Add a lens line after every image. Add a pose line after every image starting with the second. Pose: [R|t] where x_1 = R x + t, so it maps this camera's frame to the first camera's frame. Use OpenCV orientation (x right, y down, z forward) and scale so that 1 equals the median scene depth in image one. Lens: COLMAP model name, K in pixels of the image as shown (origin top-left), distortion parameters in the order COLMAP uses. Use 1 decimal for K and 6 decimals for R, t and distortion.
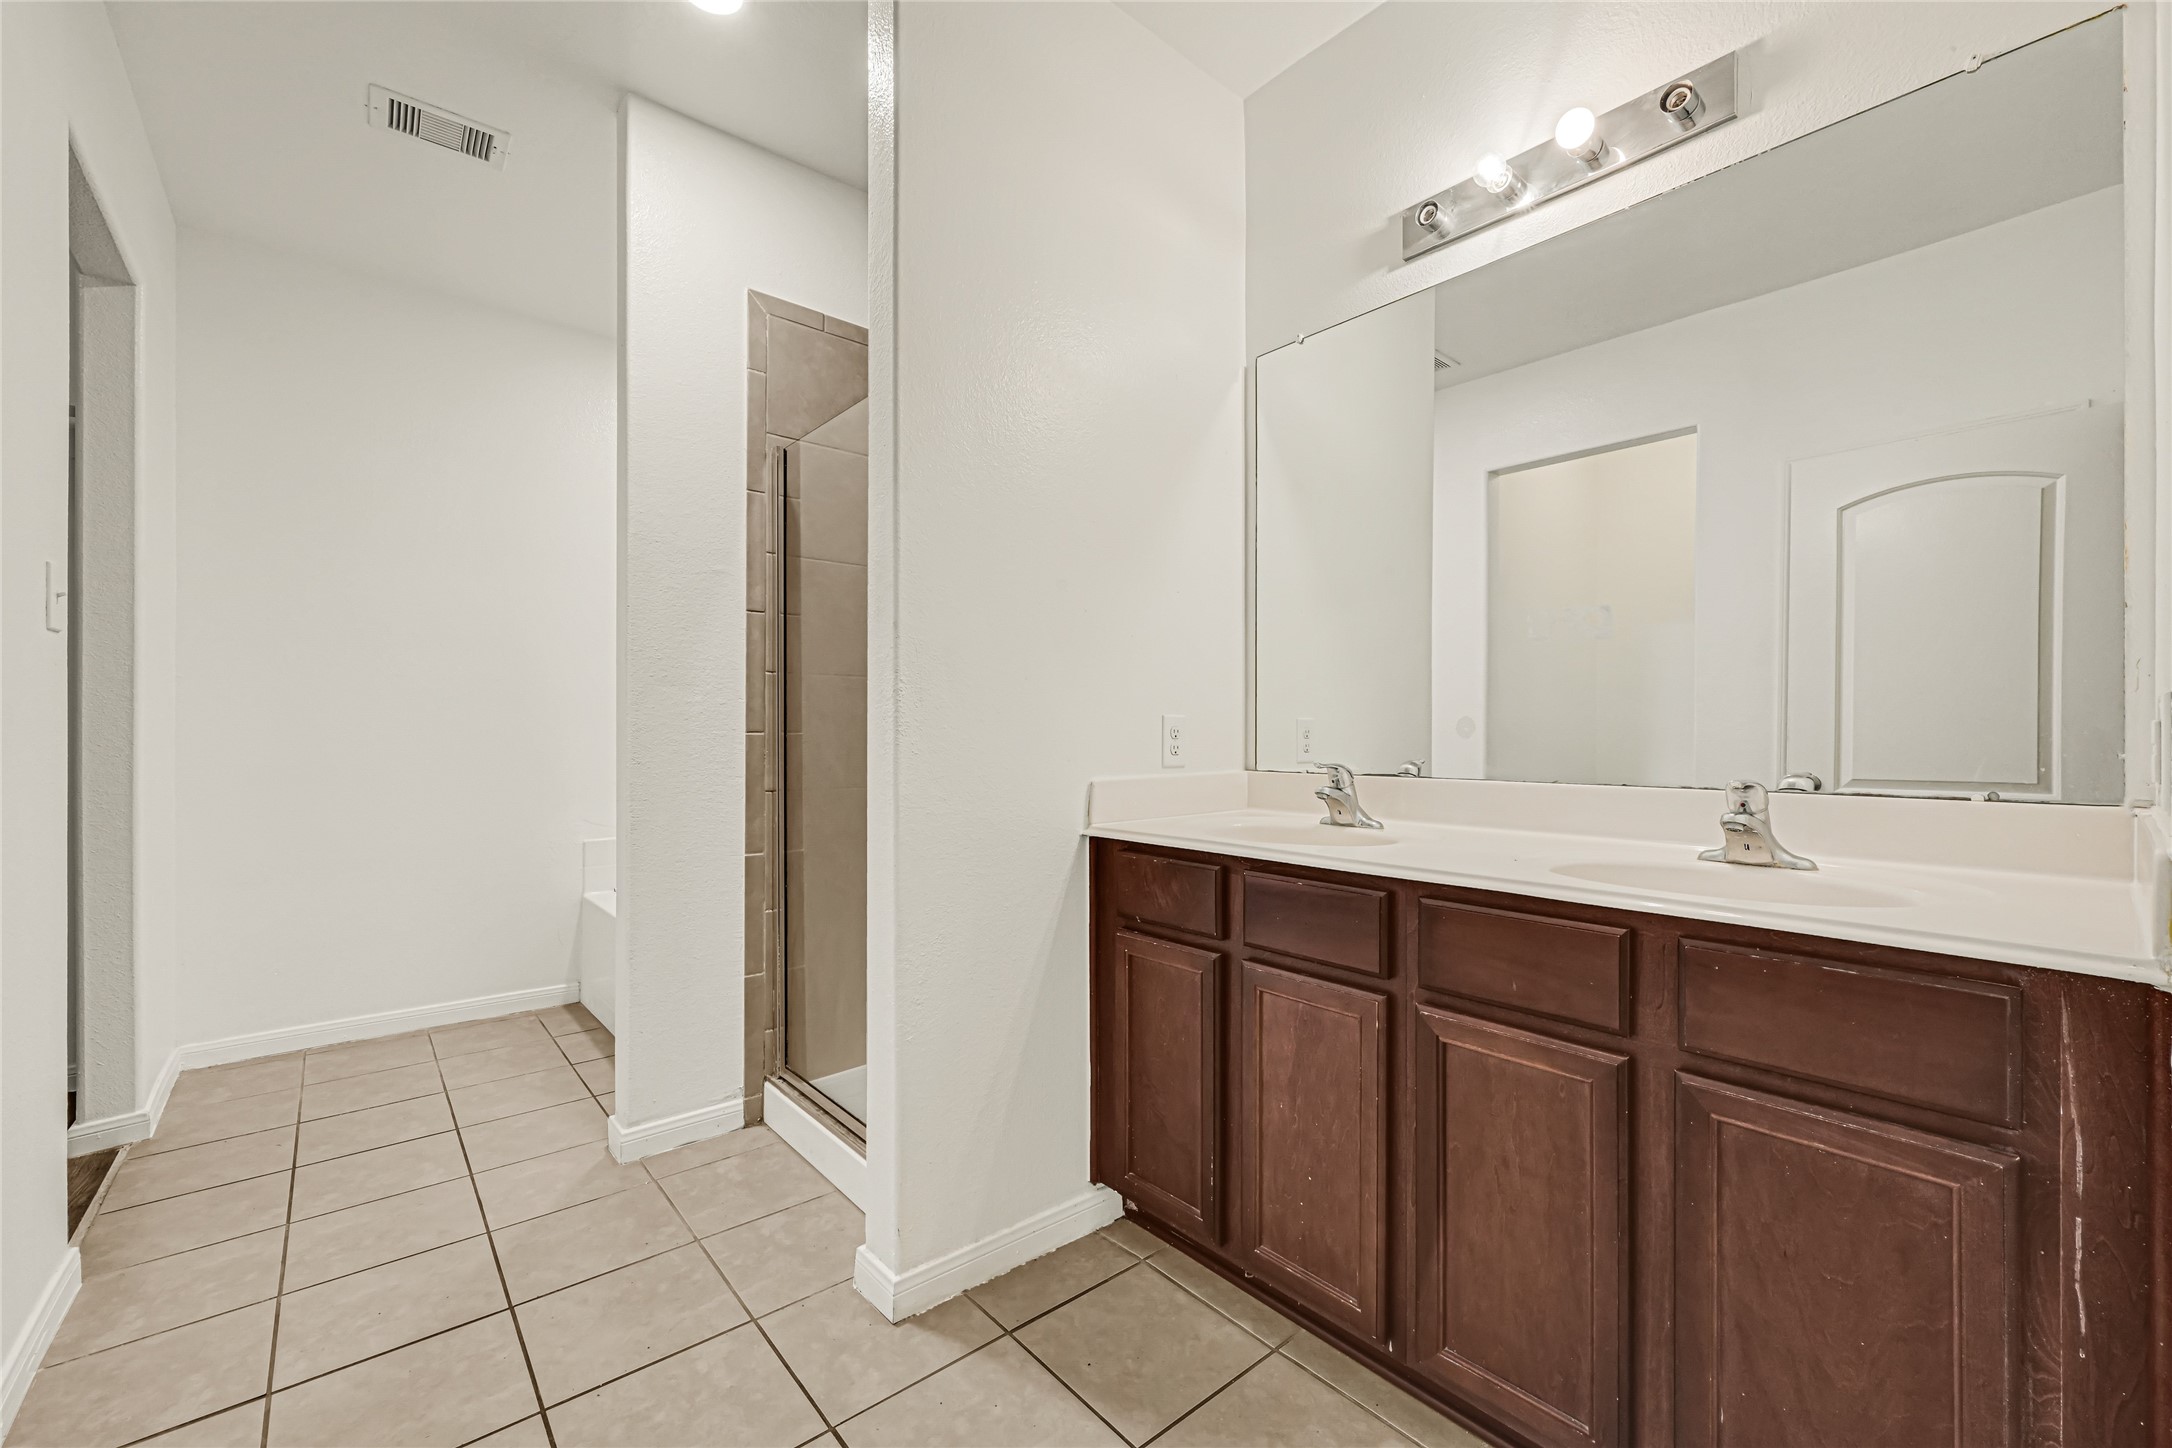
lens RADIAL K [[880.1, 0, 1089.3], [0, 880.1, 733.8], [0, 0, 1]] dist [-0.001718, 0.001165]
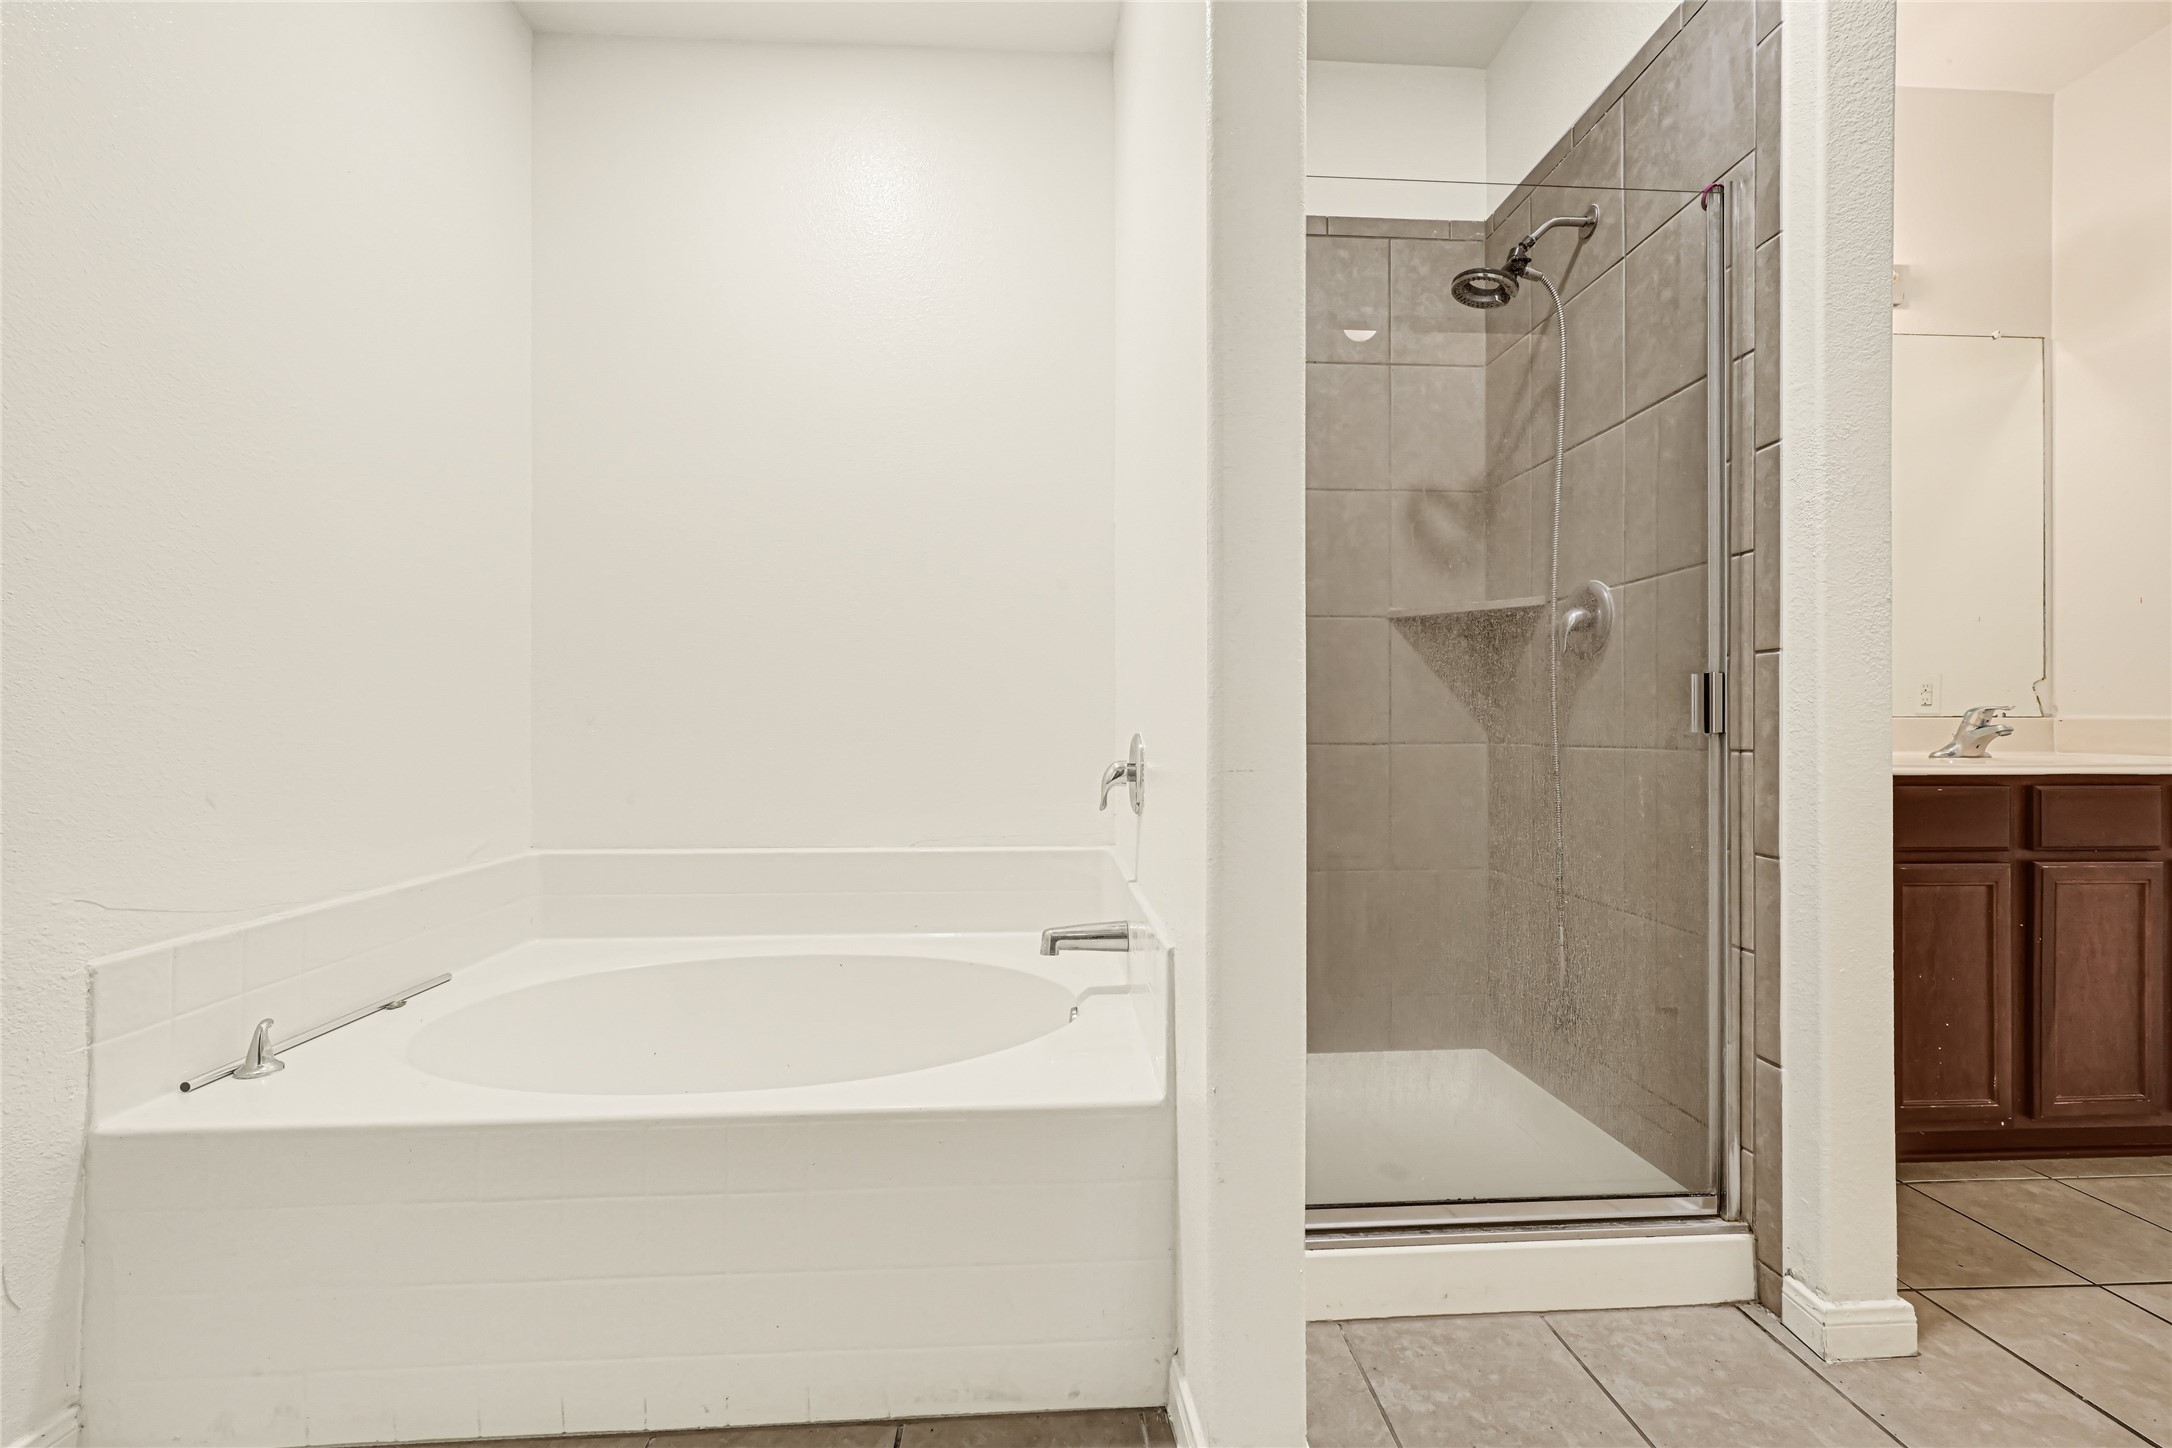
lens RADIAL K [[880.1, 0, 1090.7], [0, 880.1, 723.4], [0, 0, 1]] dist [-0.001718, 0.001165]
pose [[0.599256, 0.001583, 0.800556, -1.700513], [-0.001751, 0.999998, -0.000668, 0.092459], [-0.800556, -0.001001, 0.599258, 1.409496]]
